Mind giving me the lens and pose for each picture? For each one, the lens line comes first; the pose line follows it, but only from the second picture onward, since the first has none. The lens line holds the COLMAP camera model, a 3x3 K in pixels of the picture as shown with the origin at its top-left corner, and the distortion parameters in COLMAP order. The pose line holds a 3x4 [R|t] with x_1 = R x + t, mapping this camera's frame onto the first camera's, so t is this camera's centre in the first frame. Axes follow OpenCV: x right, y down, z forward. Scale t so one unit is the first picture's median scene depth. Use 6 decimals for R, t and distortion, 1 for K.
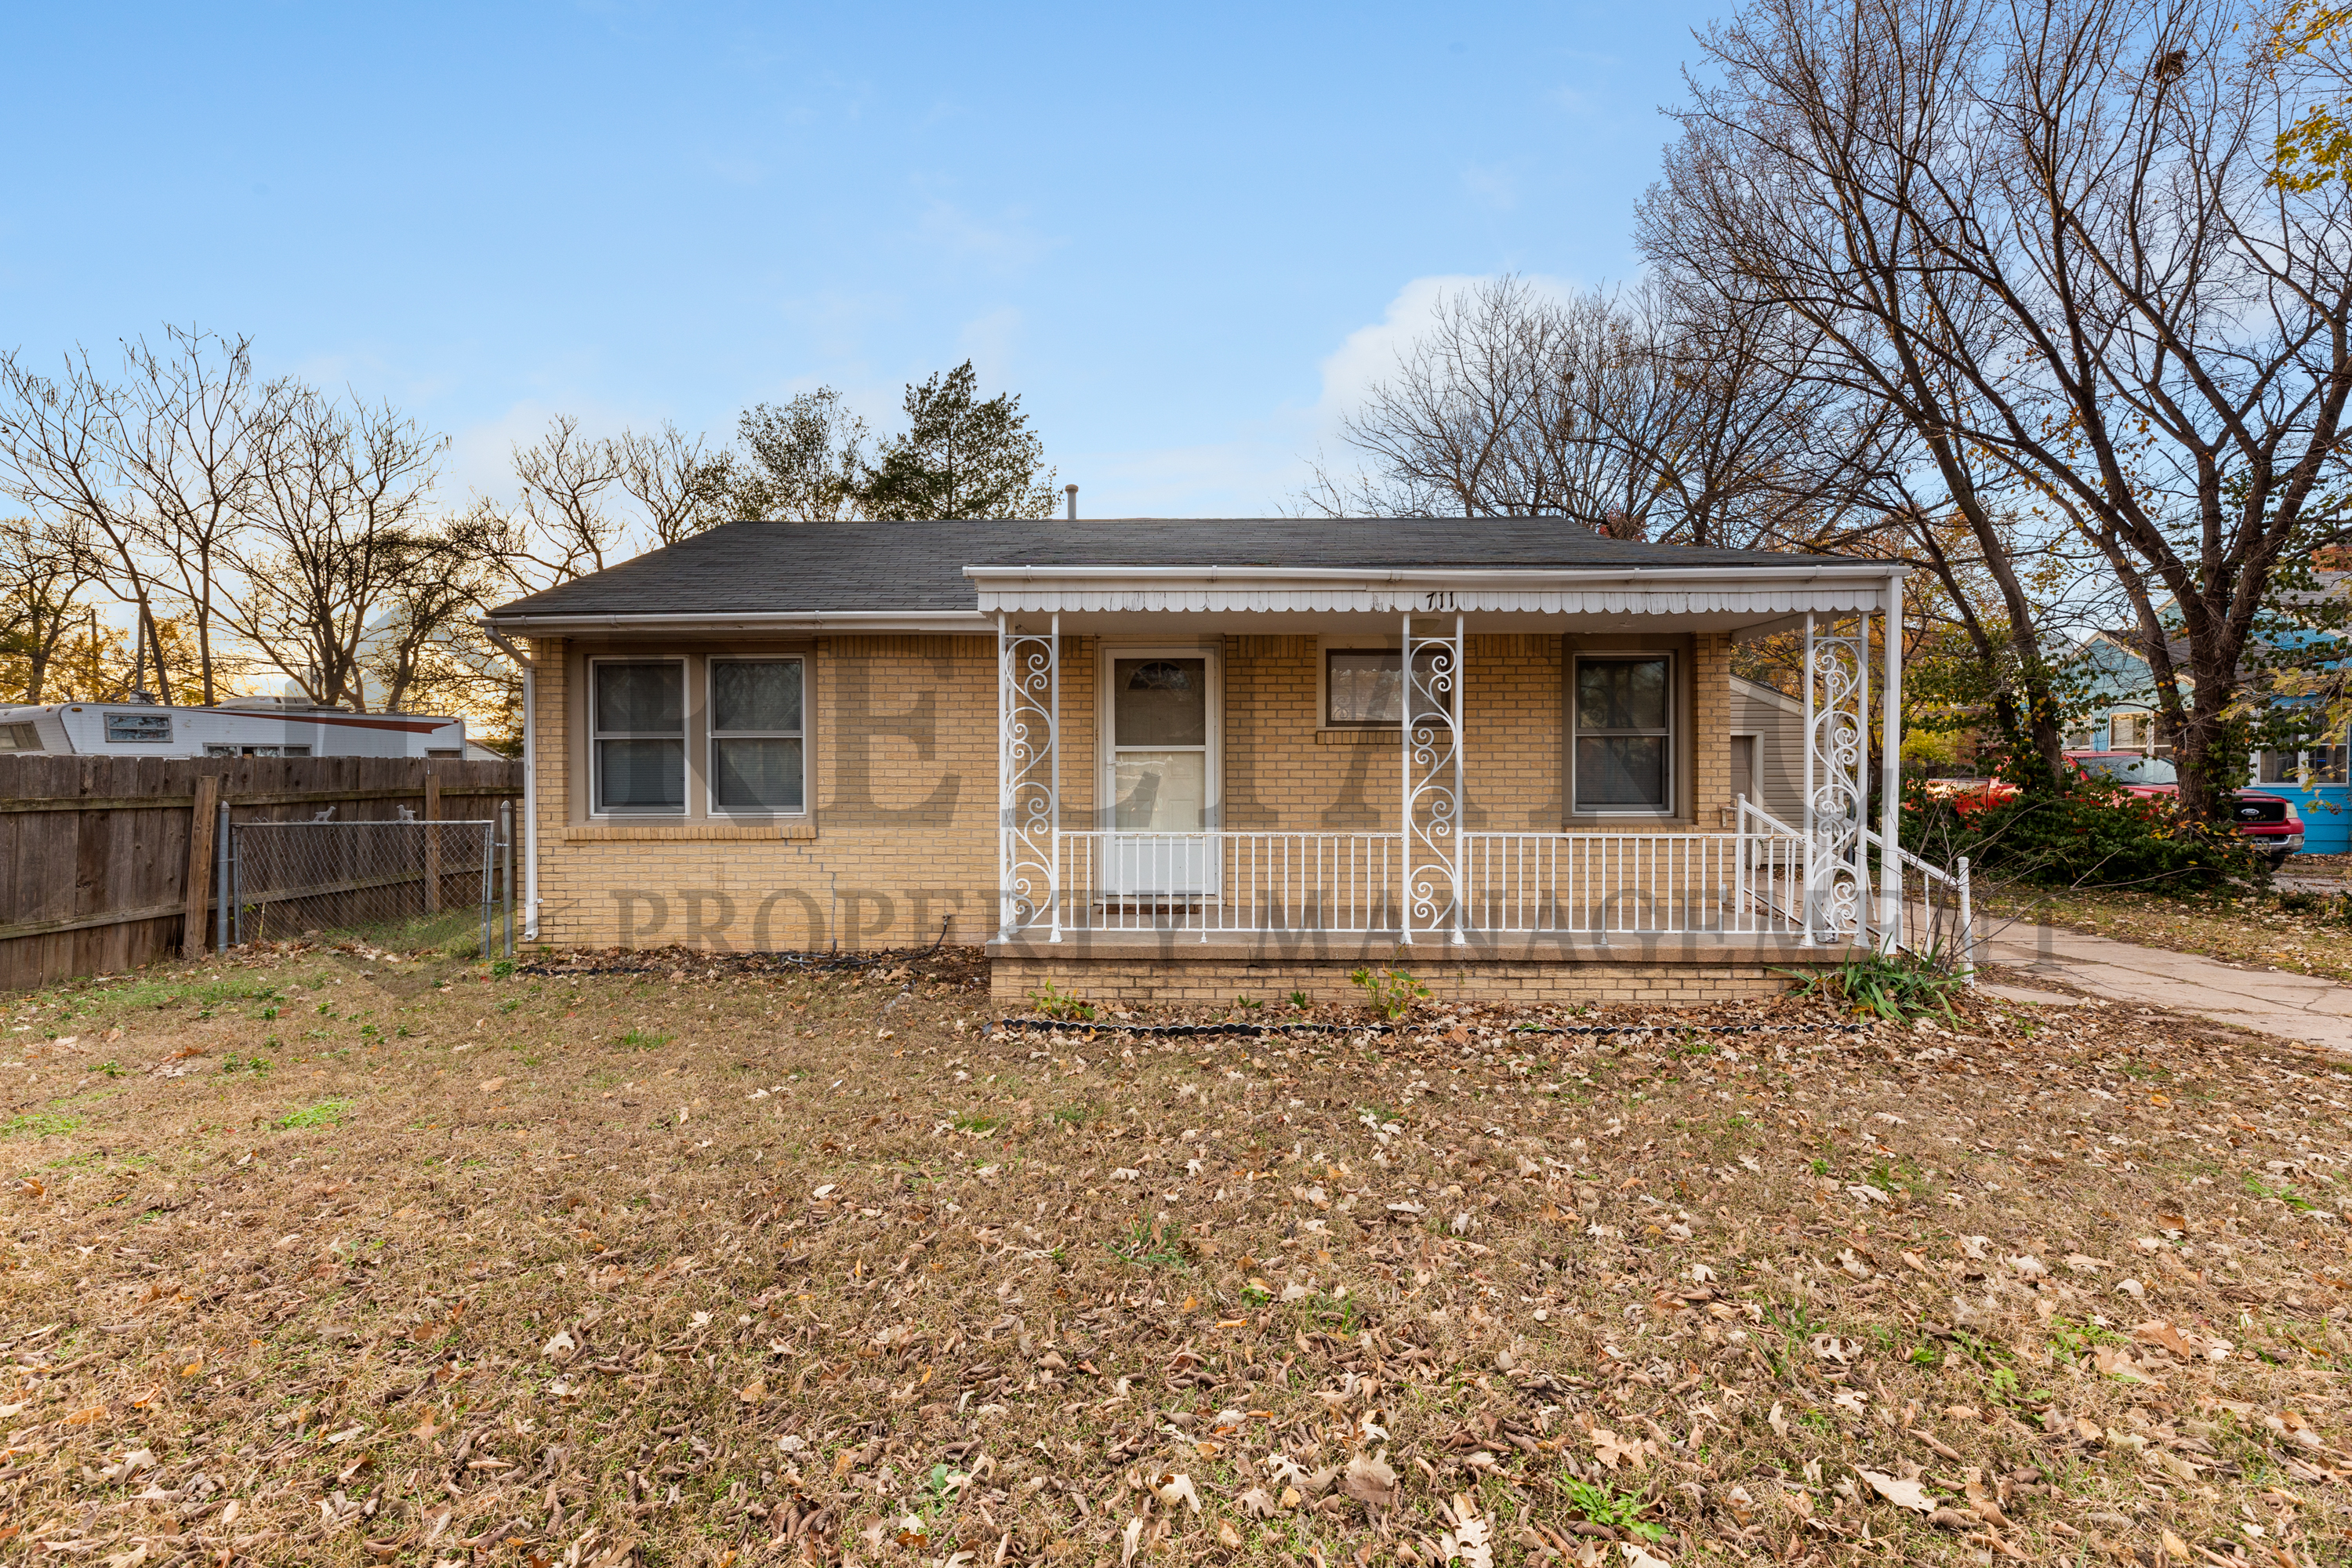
lens RADIAL K [[944.3, 0, 1174.4], [0, 944.3, 779.7], [0, 0, 1]] dist [0.001662, 0.000182]
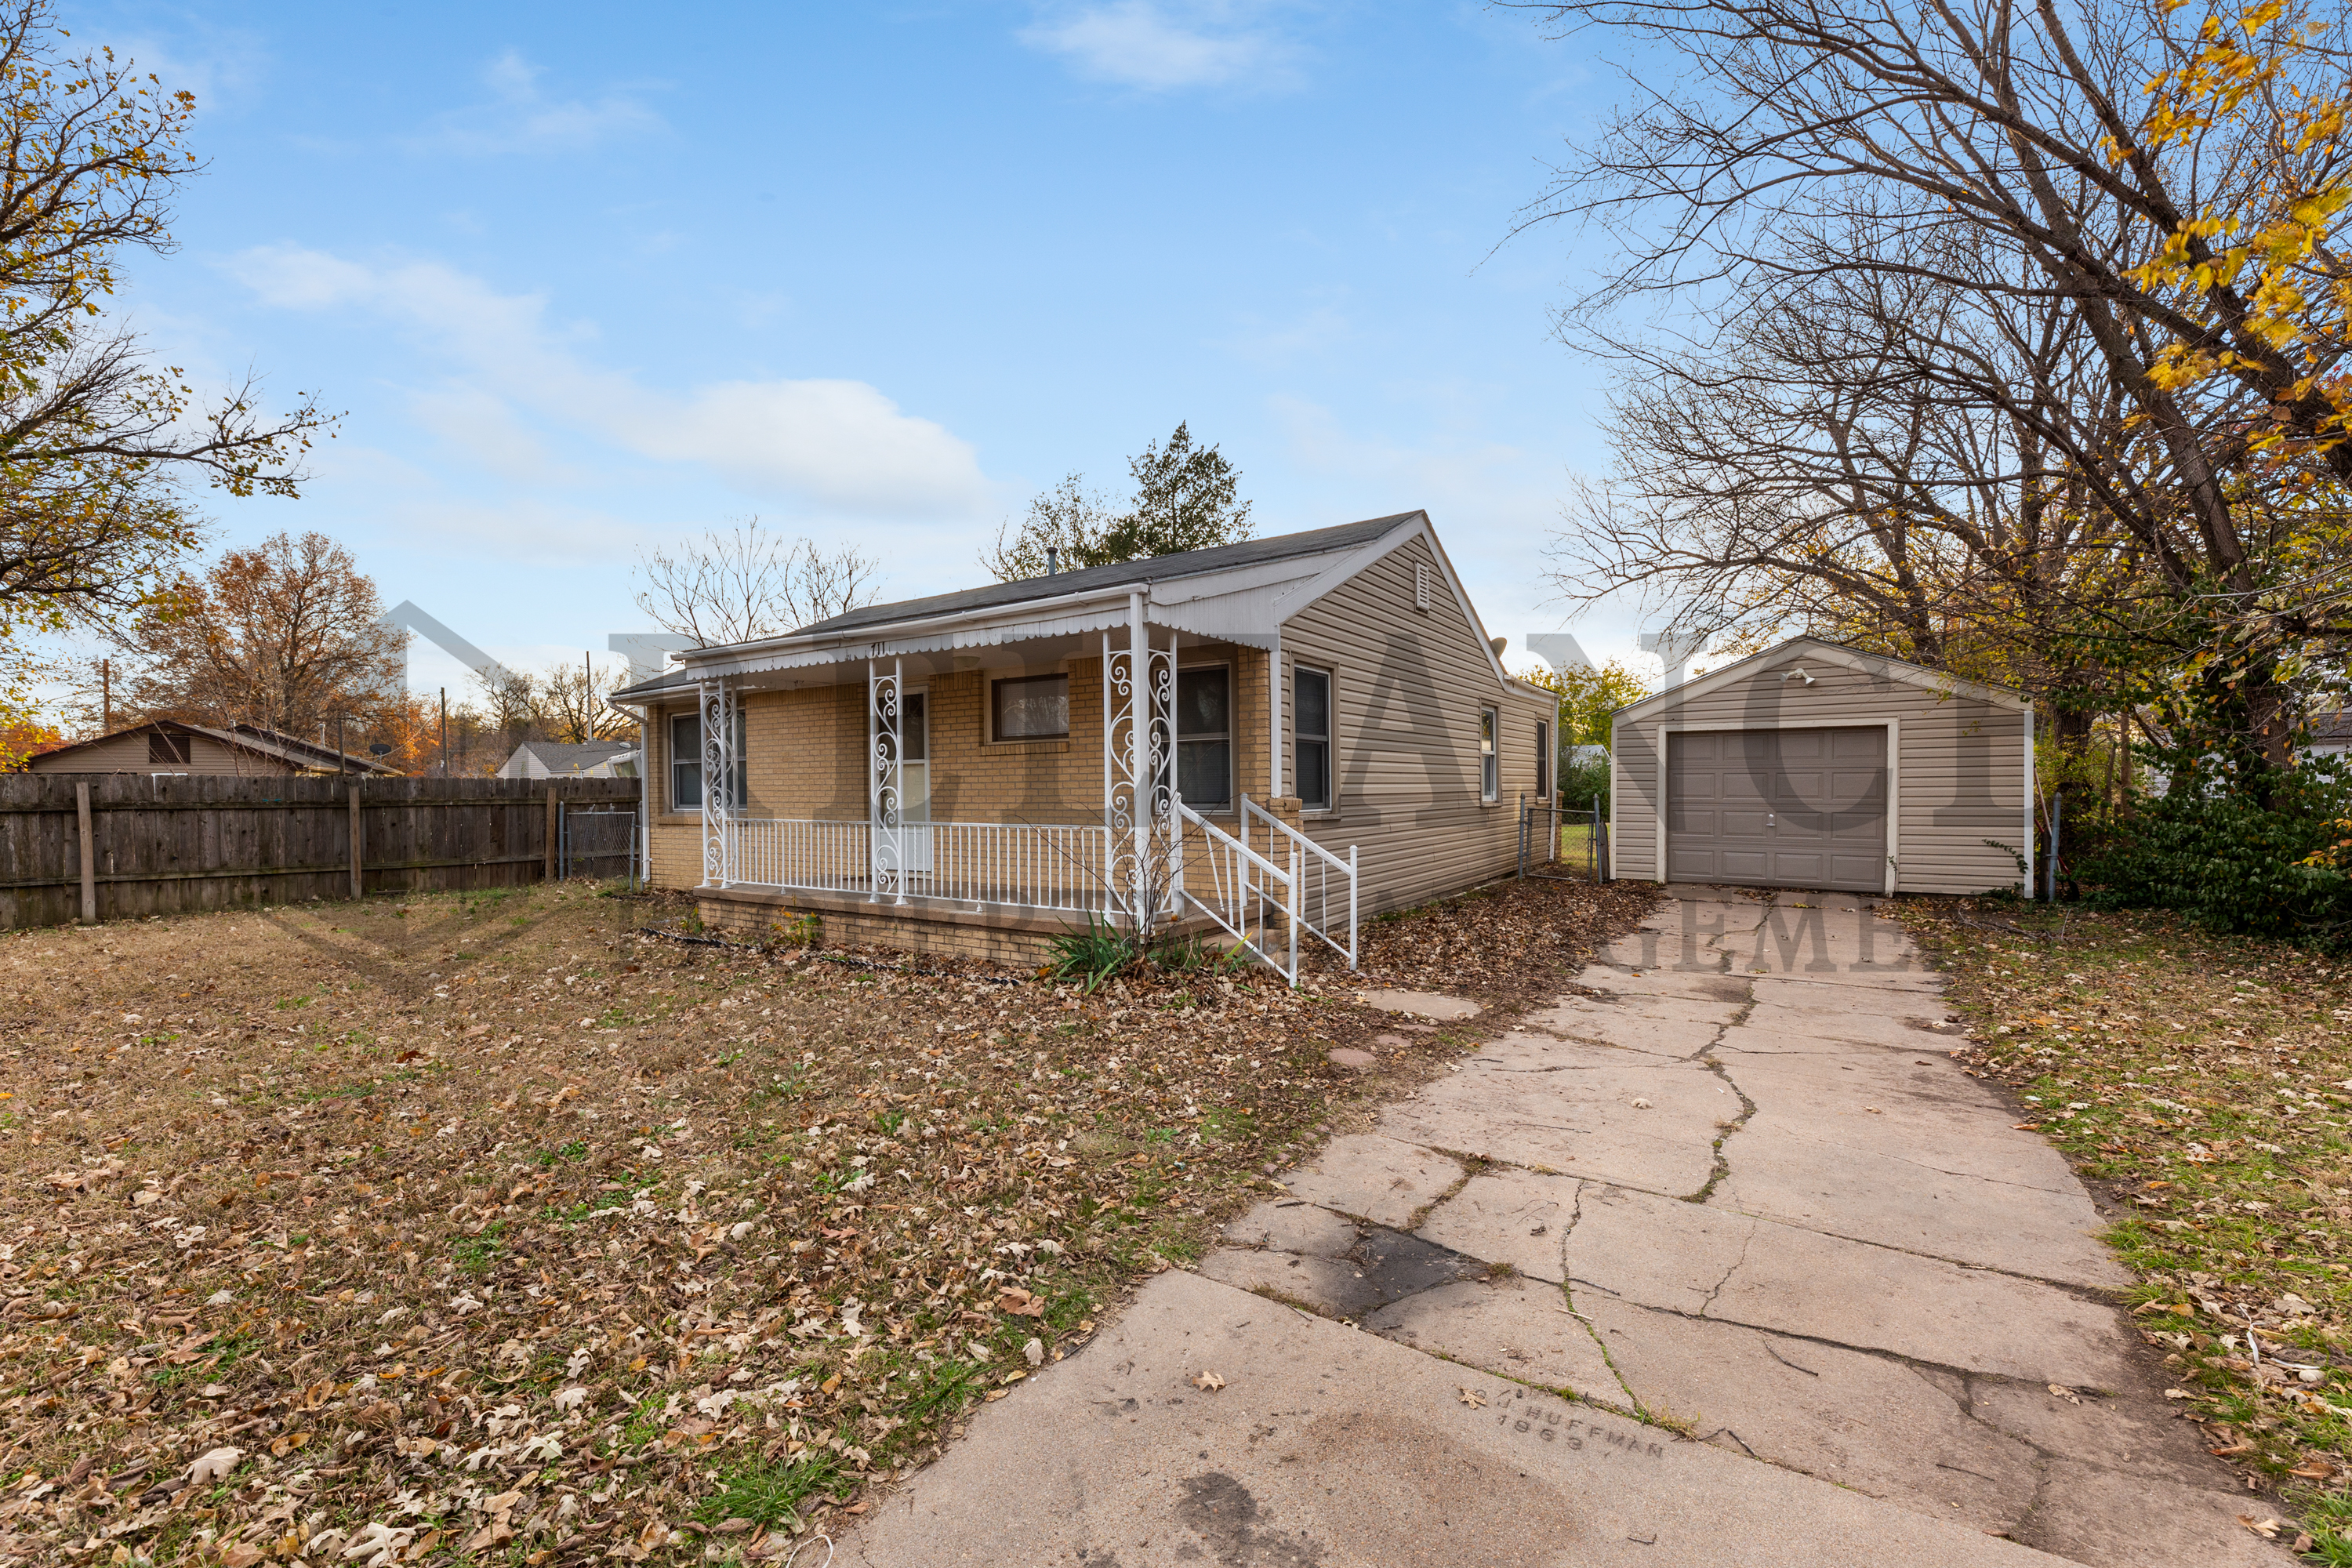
lens RADIAL K [[944.3, 0, 1165.0], [0, 944.3, 793.8], [0, 0, 1]] dist [0.001662, 0.000182]
pose [[0.843747, -0.005126, -0.536716, 1.025219], [0.006633, 0.999978, 0.000877, 0.014419], [0.536700, -0.004300, 0.843762, 0.059670]]
